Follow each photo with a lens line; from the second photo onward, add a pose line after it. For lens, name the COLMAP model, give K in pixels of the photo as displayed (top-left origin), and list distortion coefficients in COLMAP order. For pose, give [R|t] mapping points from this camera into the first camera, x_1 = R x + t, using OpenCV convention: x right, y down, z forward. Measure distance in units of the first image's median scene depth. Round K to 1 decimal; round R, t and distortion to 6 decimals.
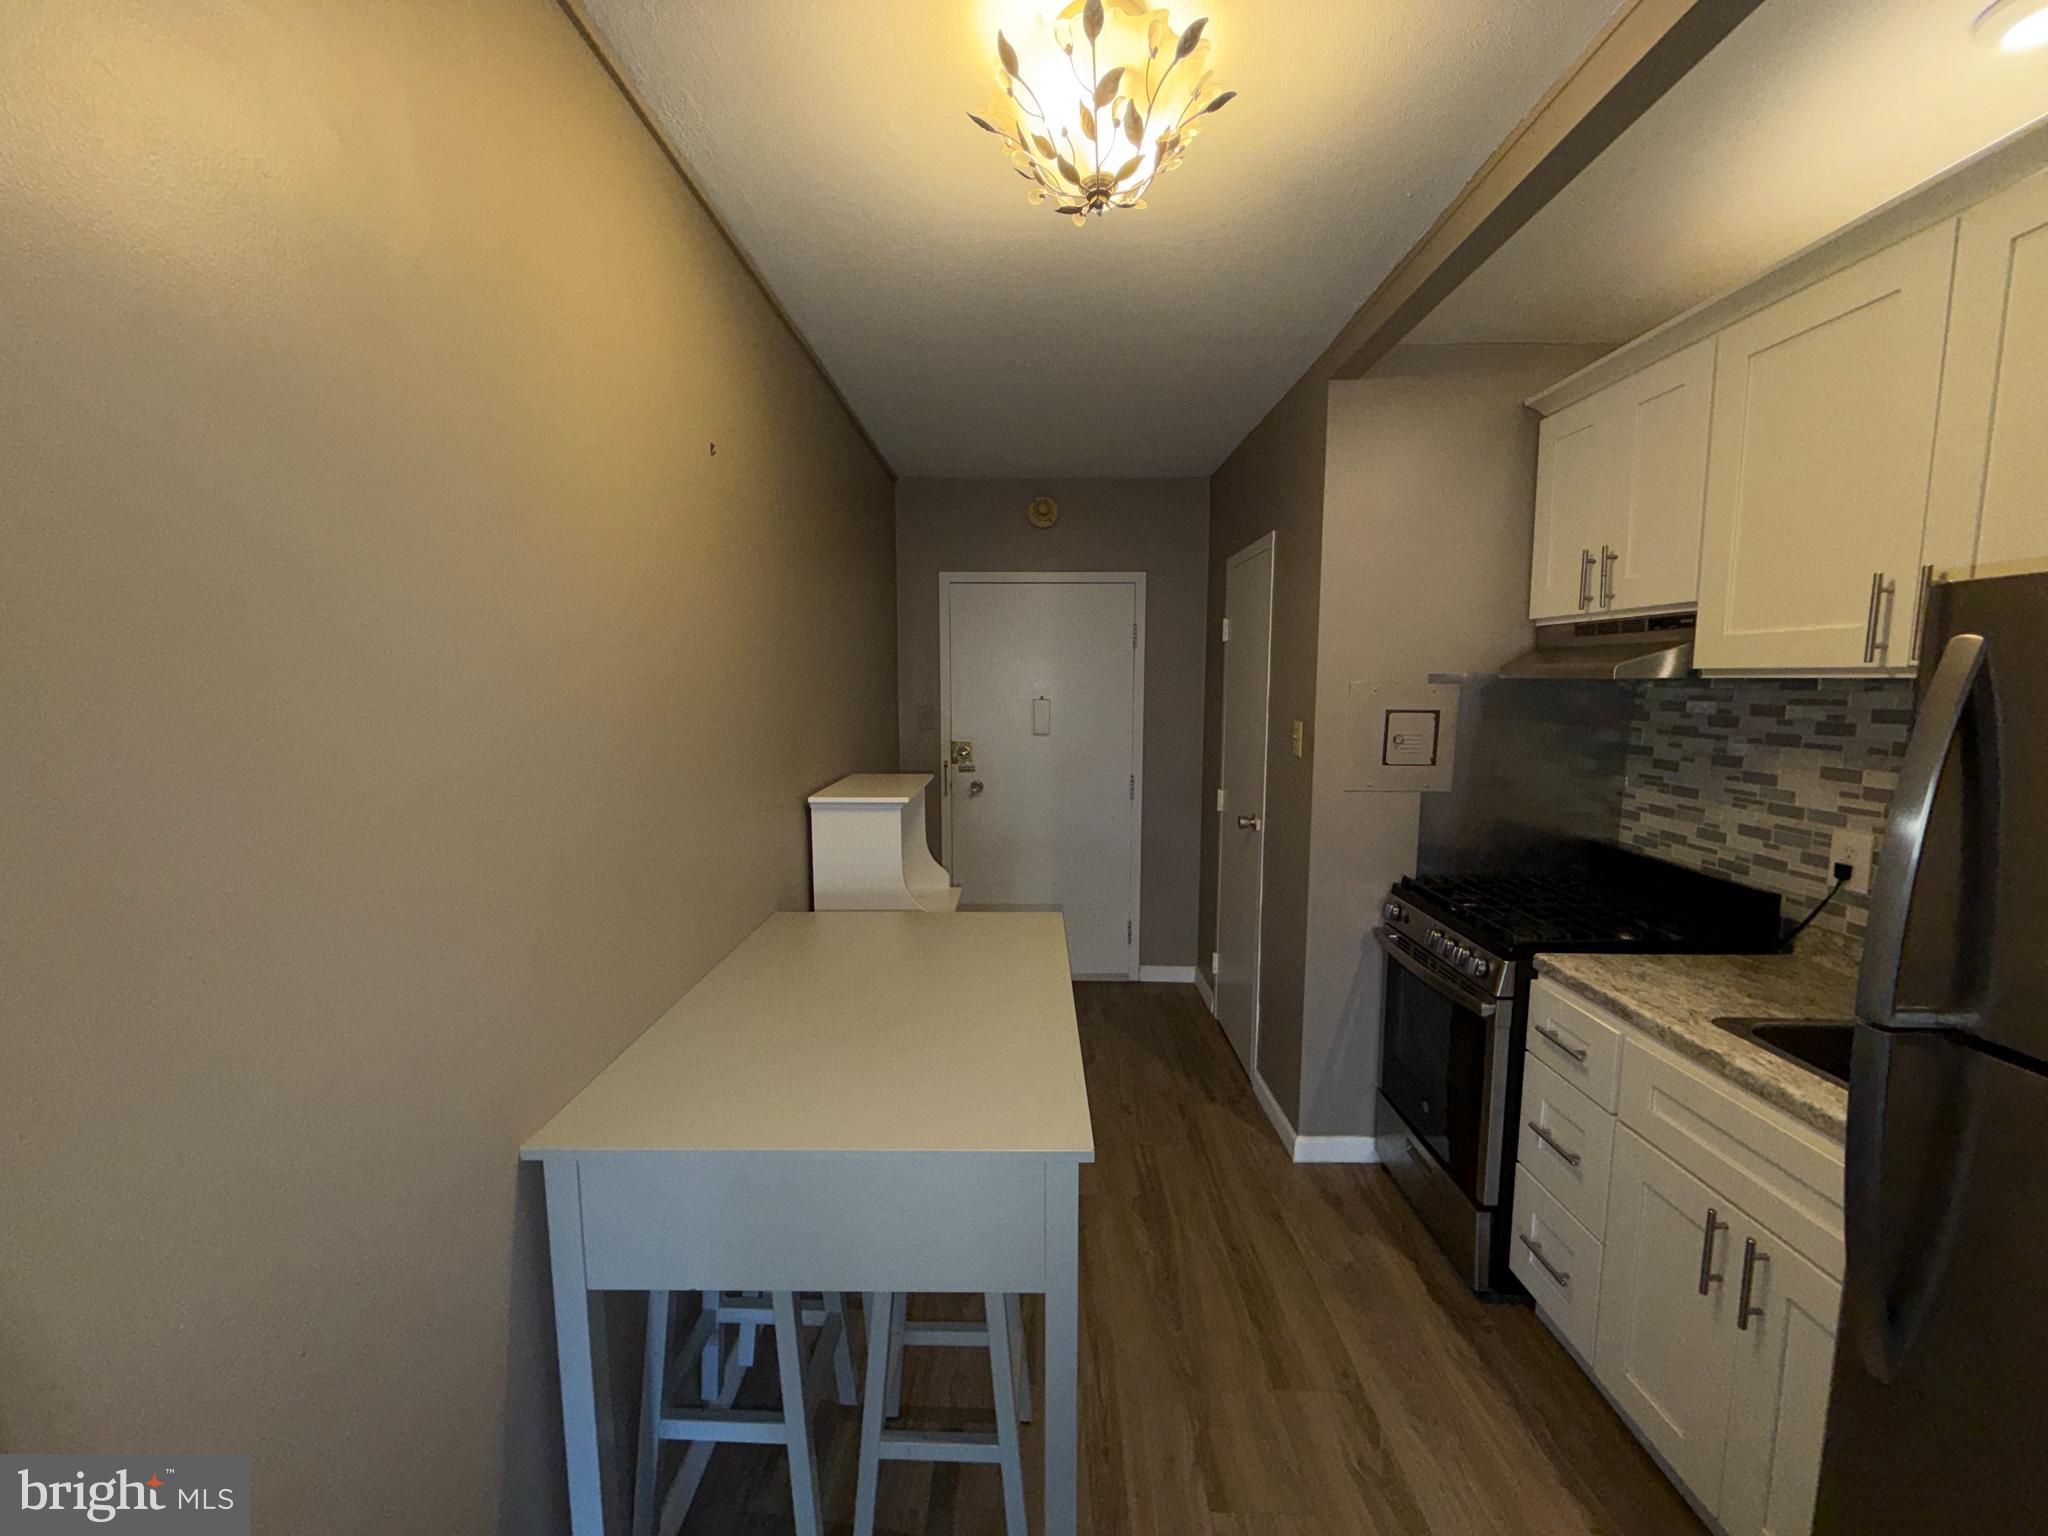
lens RADIAL K [[815.2, 0, 1015.6], [0, 815.2, 768.1], [0, 0, 1]] dist [-0.001965, 0.003037]
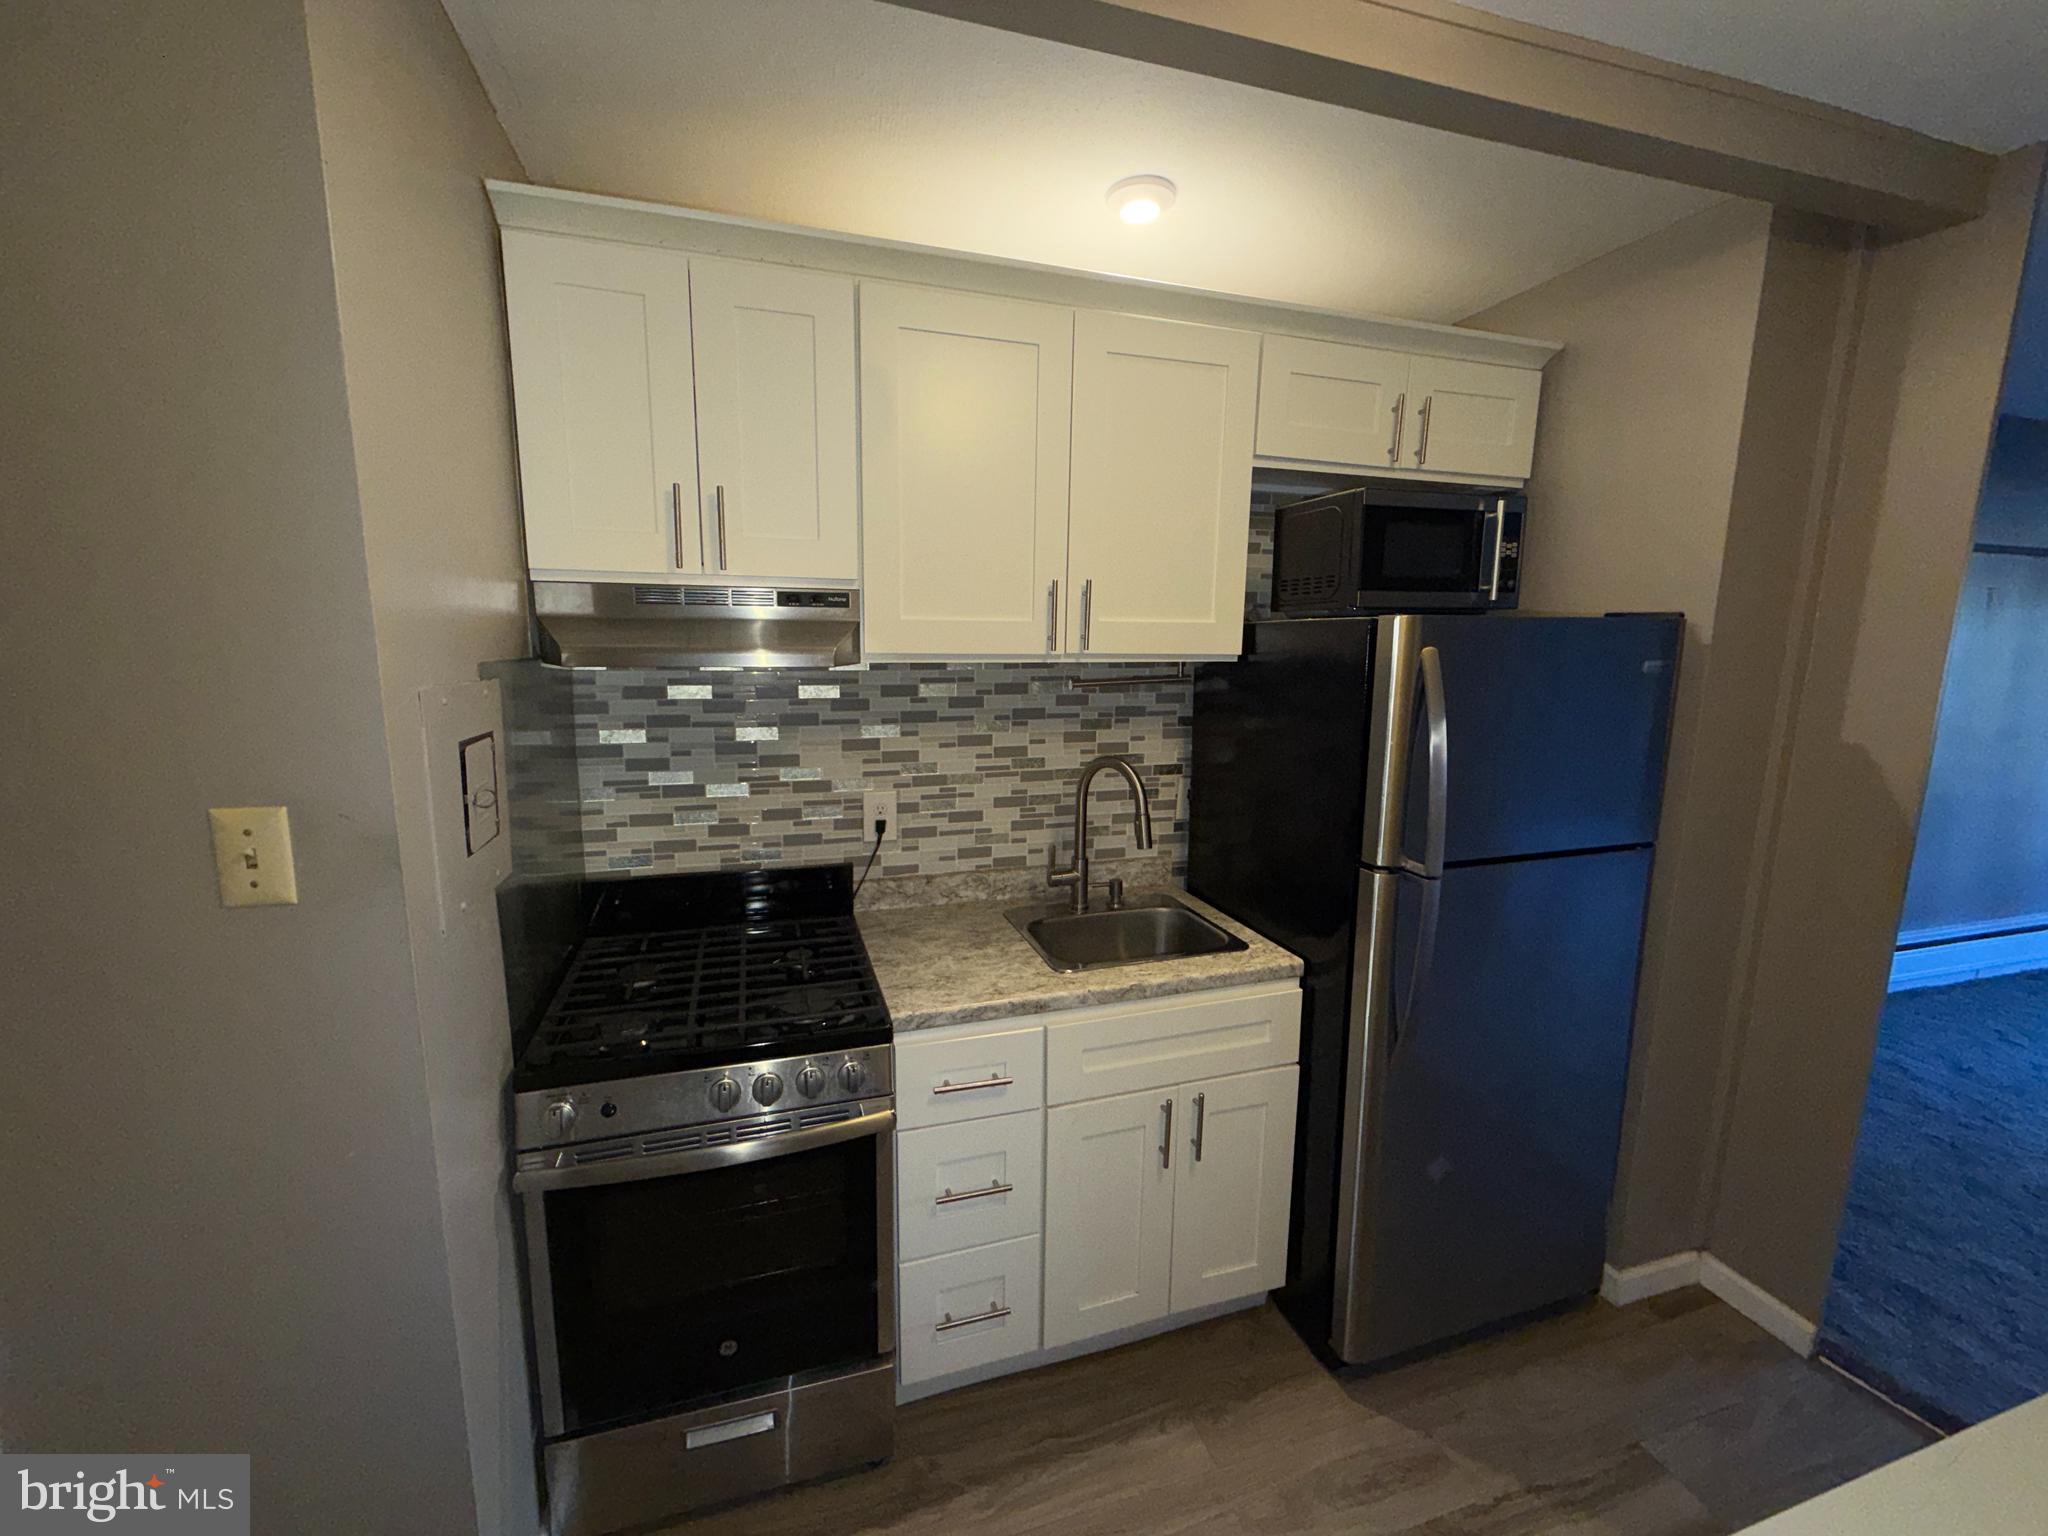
lens RADIAL K [[815.2, 0, 1015.6], [0, 815.2, 768.1], [0, 0, 1]] dist [-0.001965, 0.003037]
pose [[-0.306565, -0.156258, 0.938936, -0.103592], [0.096560, 0.976239, 0.193993, -0.142655], [-0.946939, 0.150135, -0.284192, 1.014641]]
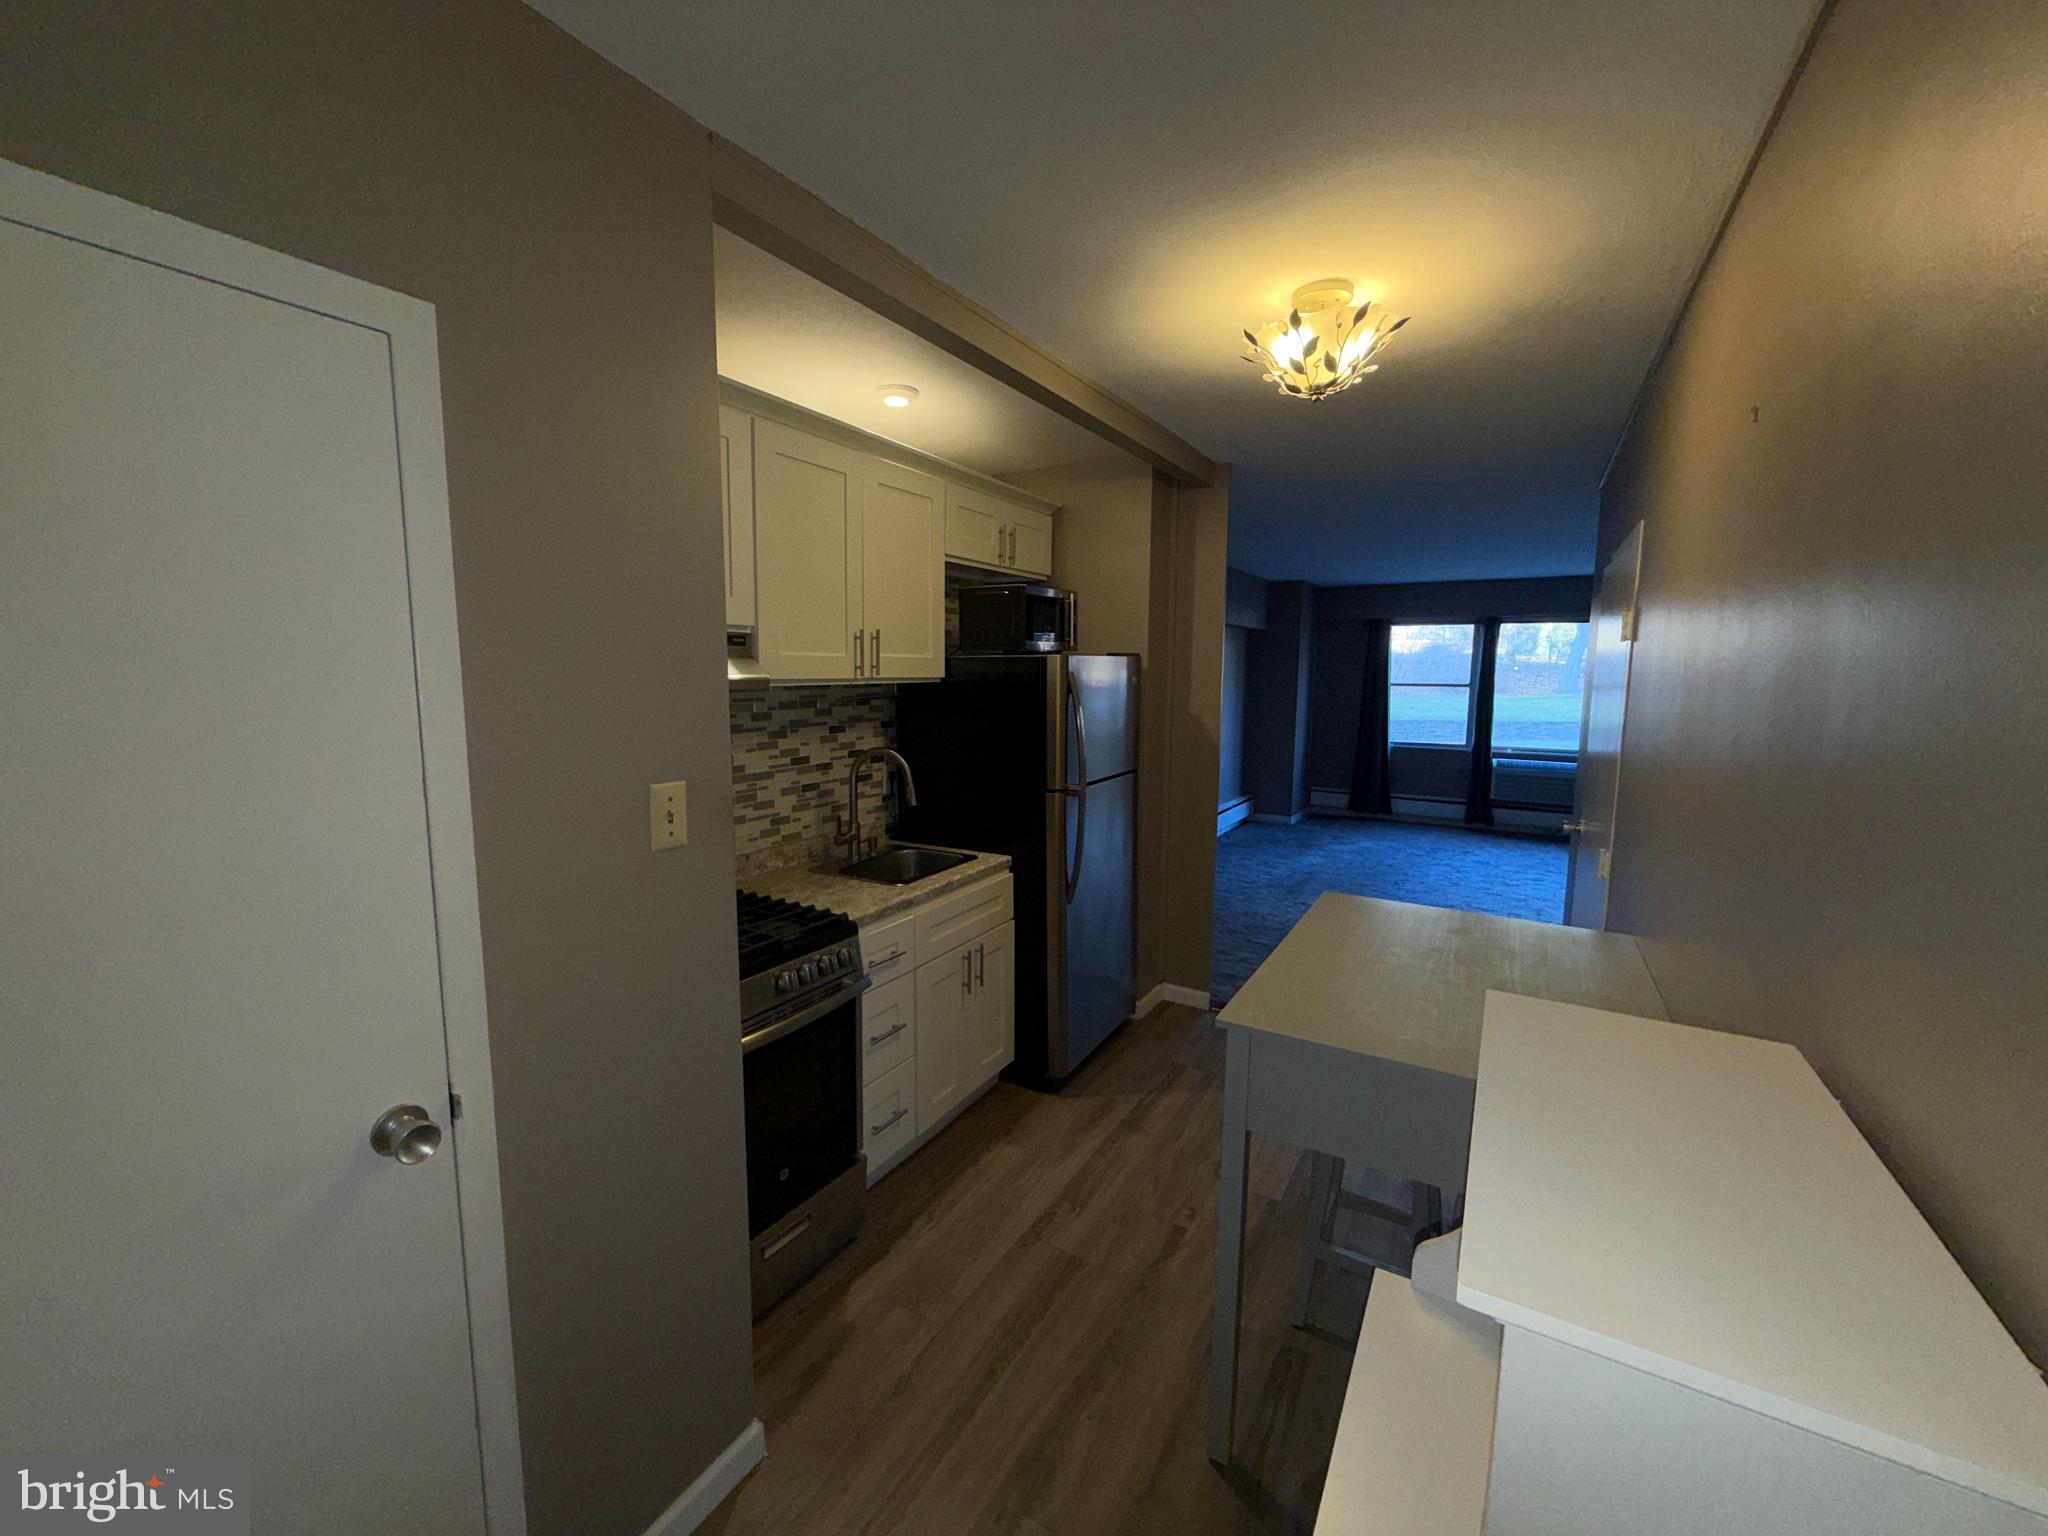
lens RADIAL K [[815.2, 0, 1015.6], [0, 815.2, 768.1], [0, 0, 1]] dist [-0.001965, 0.003037]
pose [[-0.862517, -0.066633, 0.501621, -0.146779], [0.051071, 0.974768, 0.217299, -0.219334], [-0.503444, 0.213043, -0.837351, 1.712402]]
